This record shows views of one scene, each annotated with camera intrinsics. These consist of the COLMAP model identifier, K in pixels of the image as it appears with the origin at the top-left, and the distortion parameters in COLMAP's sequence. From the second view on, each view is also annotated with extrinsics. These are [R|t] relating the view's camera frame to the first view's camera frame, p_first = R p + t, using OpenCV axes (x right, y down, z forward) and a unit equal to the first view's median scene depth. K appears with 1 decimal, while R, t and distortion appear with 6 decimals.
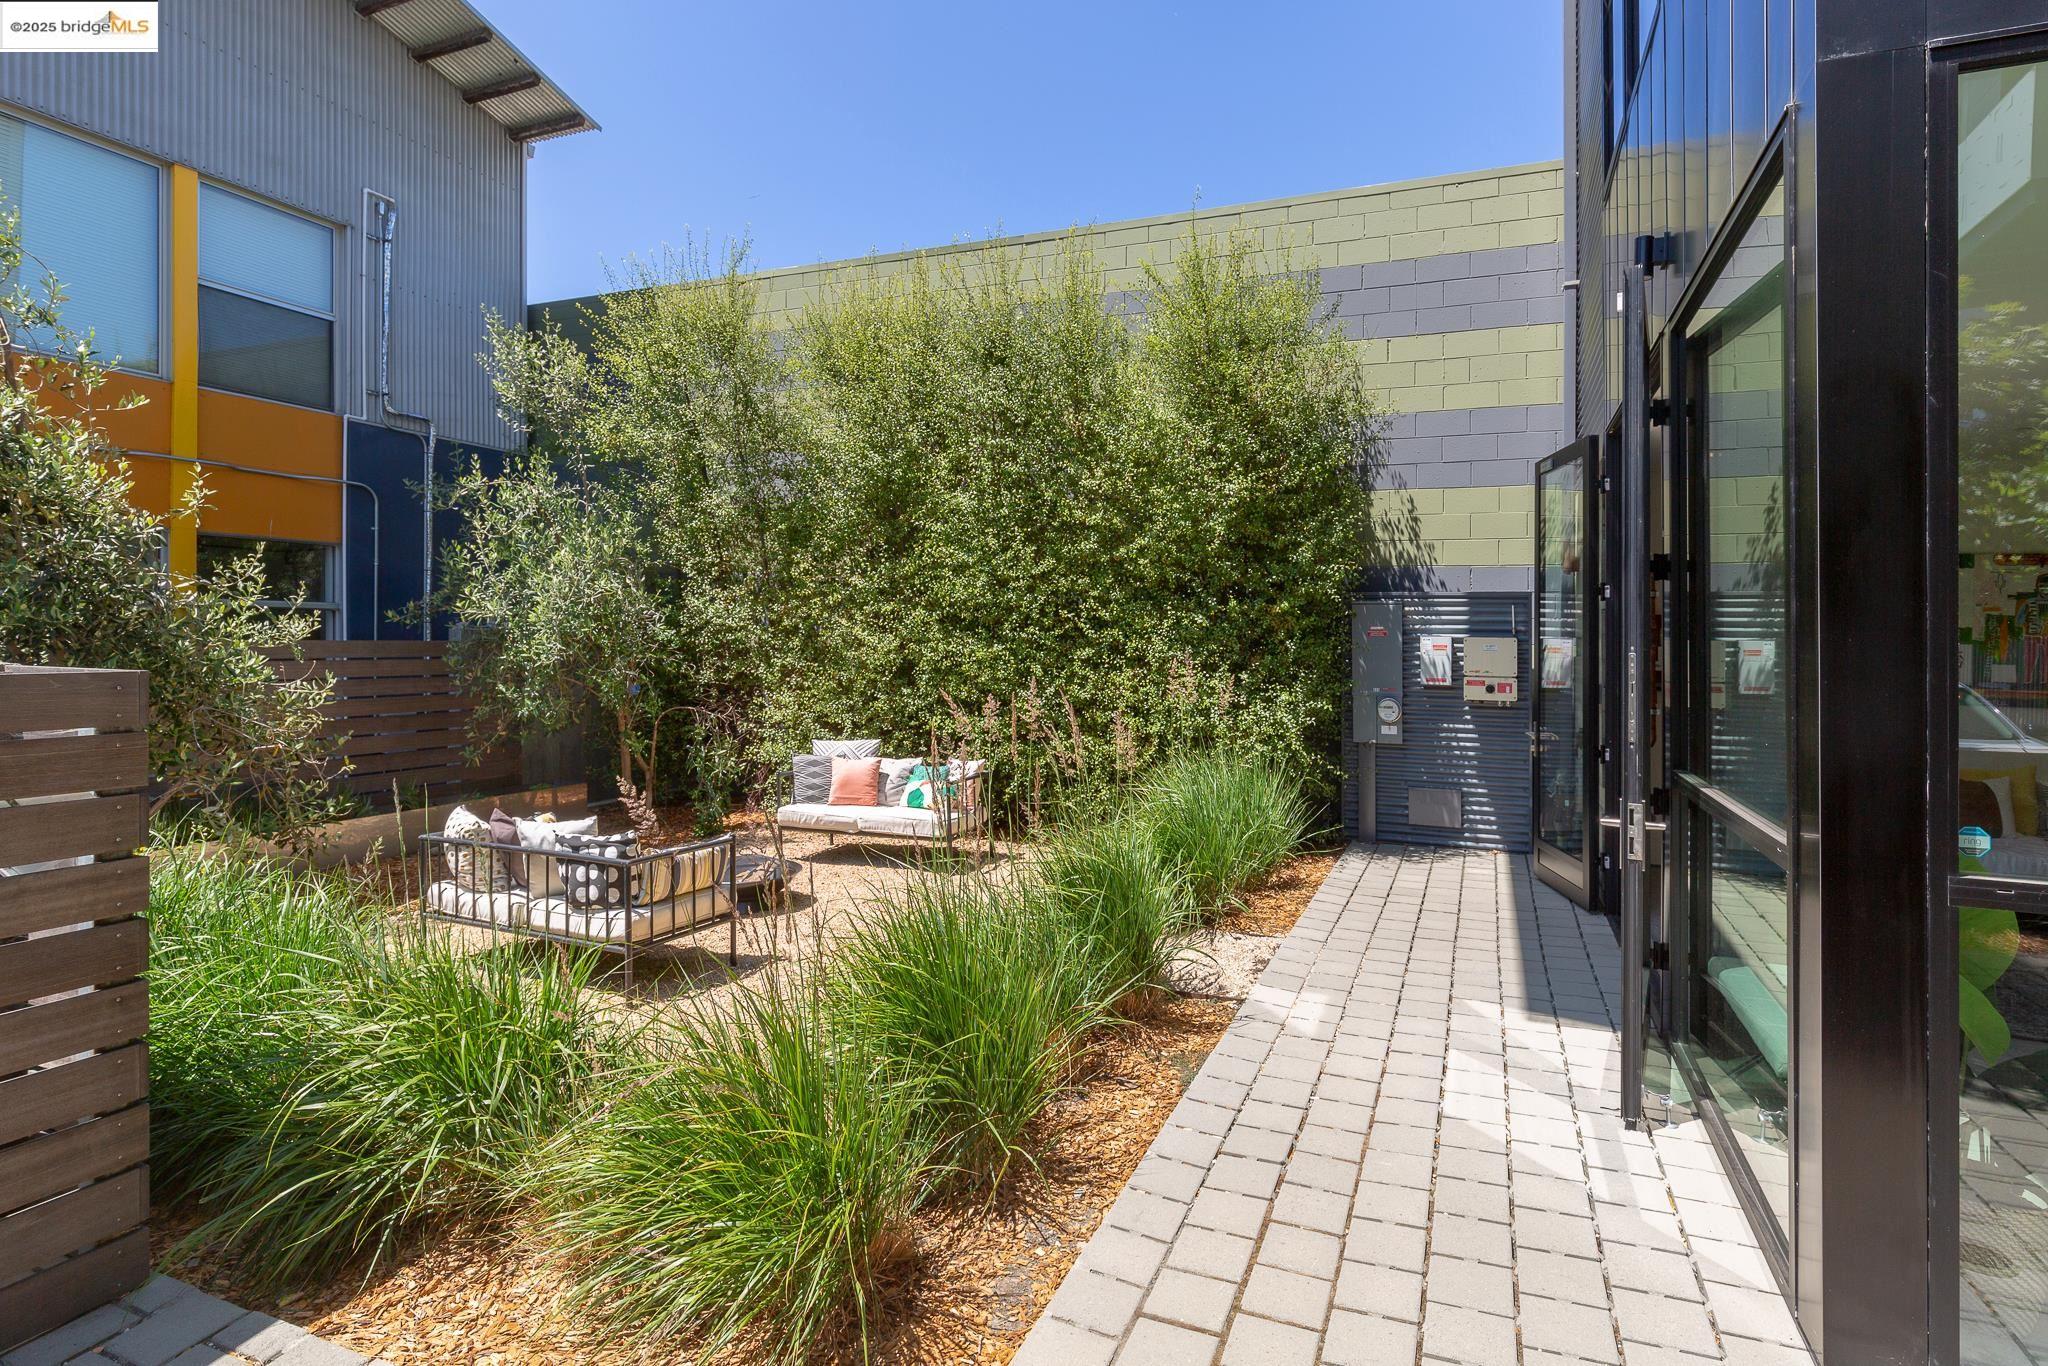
lens RADIAL K [[1066.7, 0, 1024.0], [0, 1066.7, 683.0], [0, 0, 1]] dist [0.001204, -0.001536]
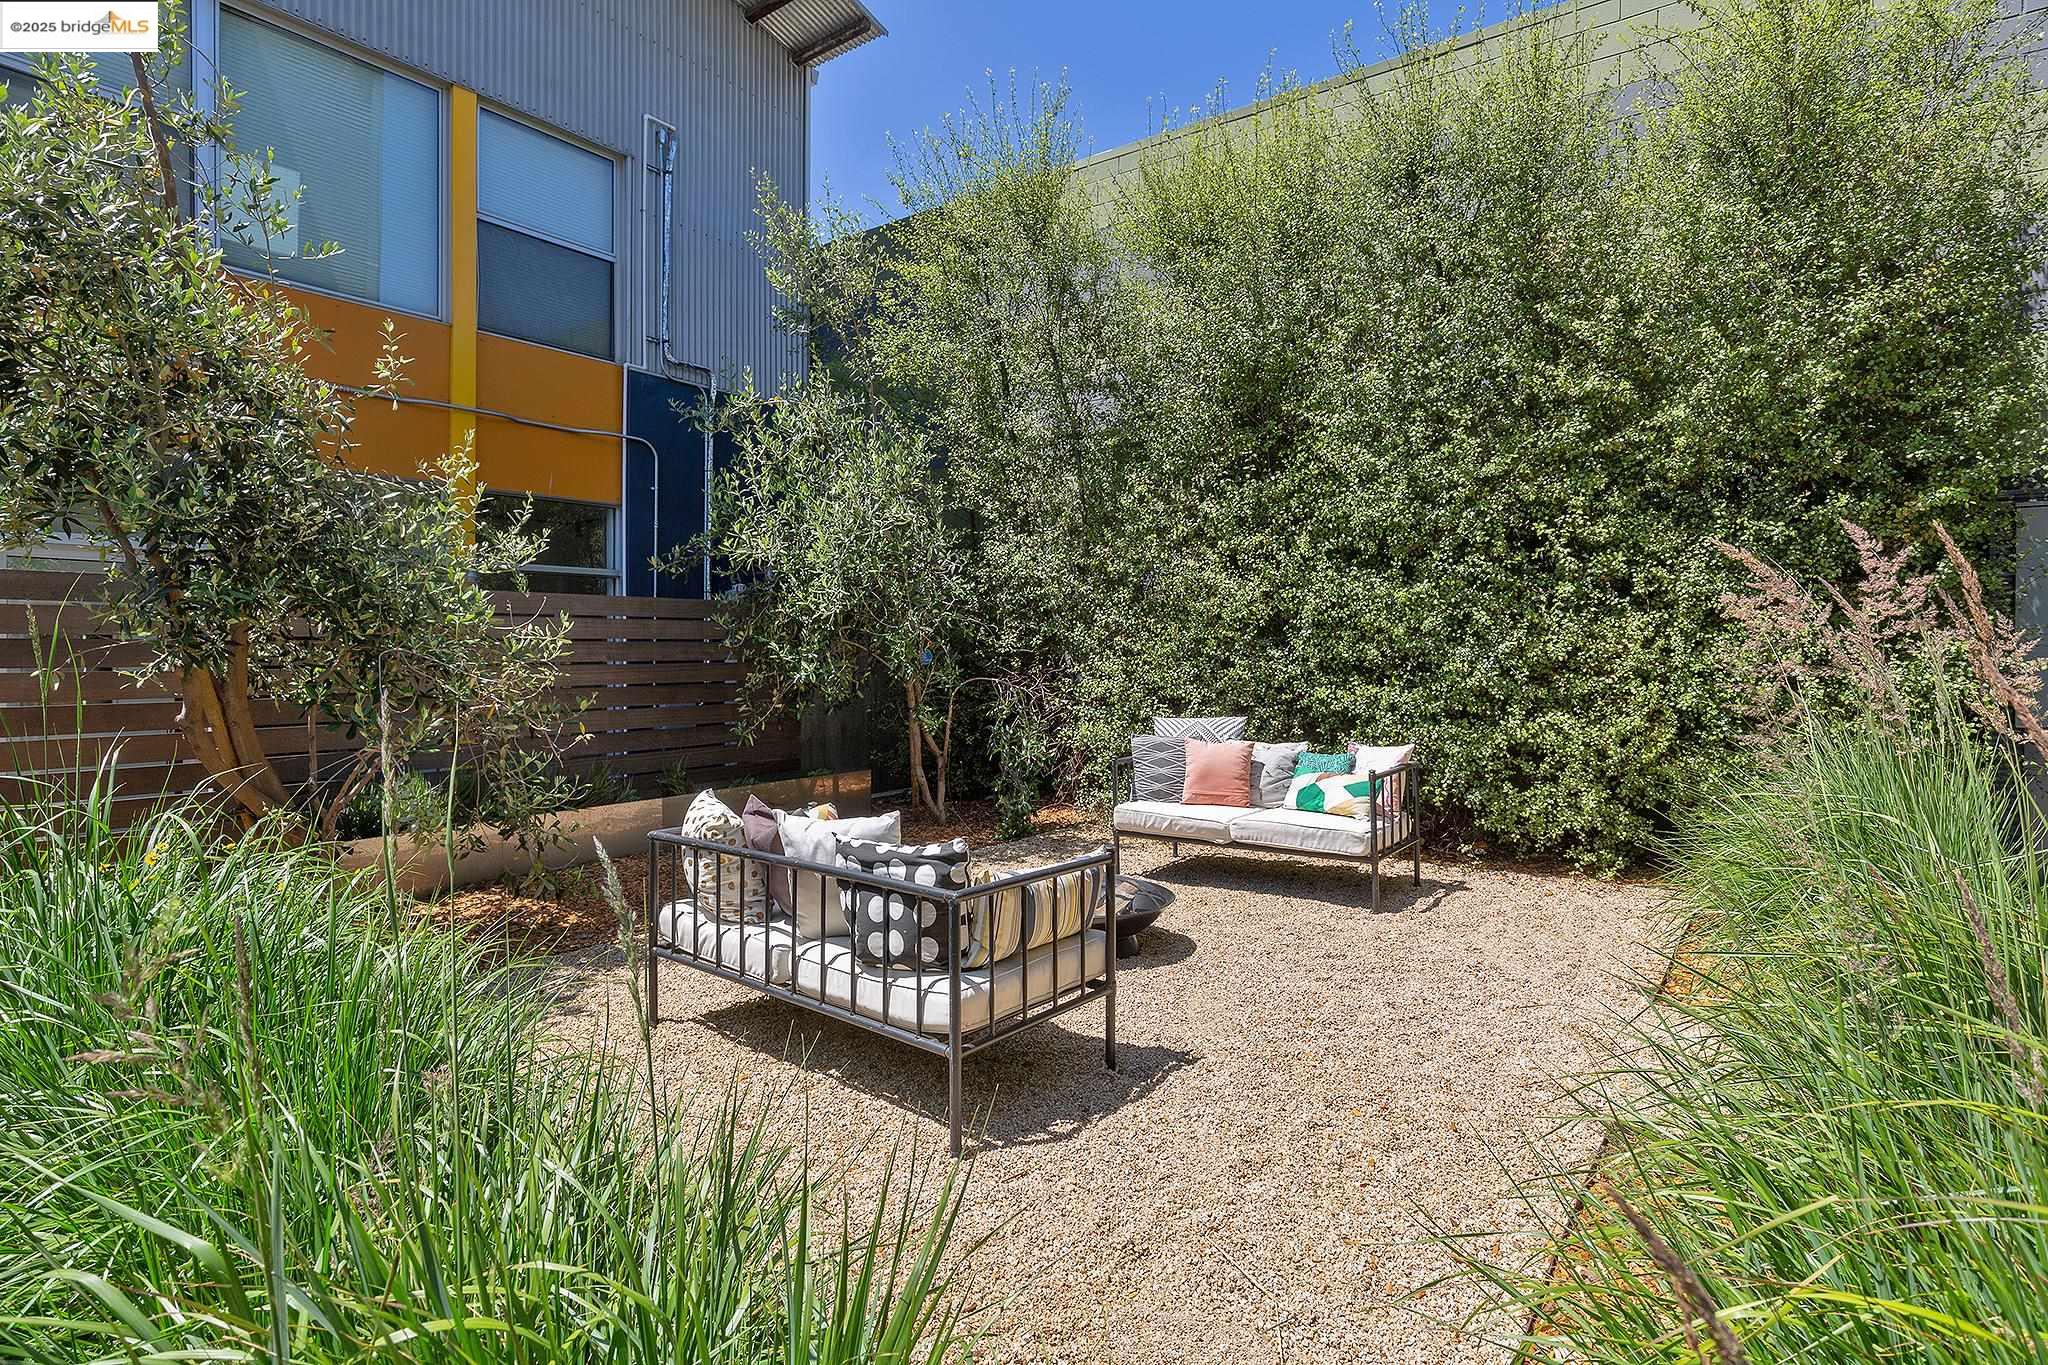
lens RADIAL K [[1030.0, 0, 1024.0], [0, 1030.0, 682.5], [0, 0, 1]] dist [-0.001025, 0.000159]
pose [[0.972578, 0.001206, -0.232574, -0.122517], [-0.002422, 0.999985, -0.004944, 0.034157], [0.232564, 0.005372, 0.972566, 0.280019]]
